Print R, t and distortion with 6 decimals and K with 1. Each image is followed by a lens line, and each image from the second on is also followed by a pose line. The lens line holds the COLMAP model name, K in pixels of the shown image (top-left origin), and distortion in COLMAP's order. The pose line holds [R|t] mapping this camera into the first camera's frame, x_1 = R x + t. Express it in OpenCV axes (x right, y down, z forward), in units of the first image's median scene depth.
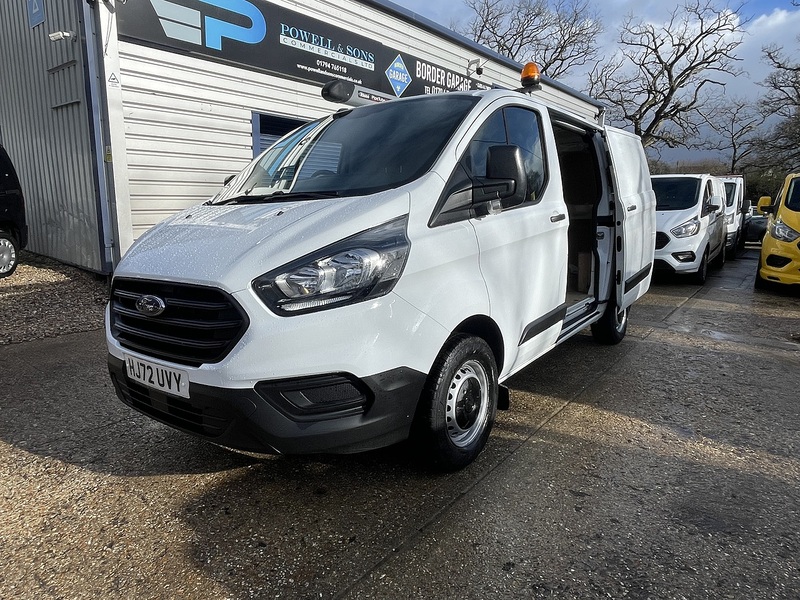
lens RADIAL K [[509.5, 0, 396.5], [0, 509.5, 298.7], [0, 0, 1]] dist [-0.004904, -0.003230]
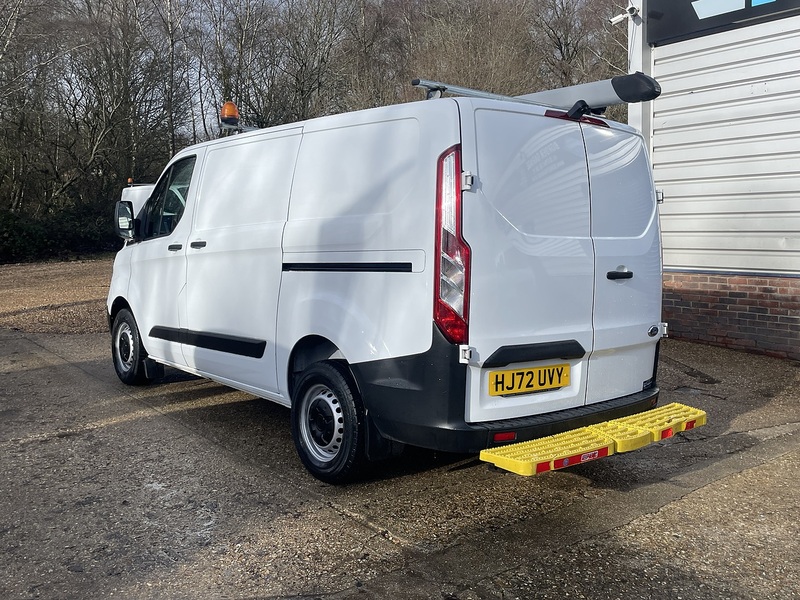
lens RADIAL K [[718.6, 0, 391.7], [0, 718.6, 298.2], [0, 0, 1]] dist [0.095629, -0.160600]
pose [[-0.241865, 0.104702, -0.964644, 0.892708], [-0.164064, 0.975434, 0.147009, -0.183845], [0.956339, 0.193819, -0.218745, 0.923802]]
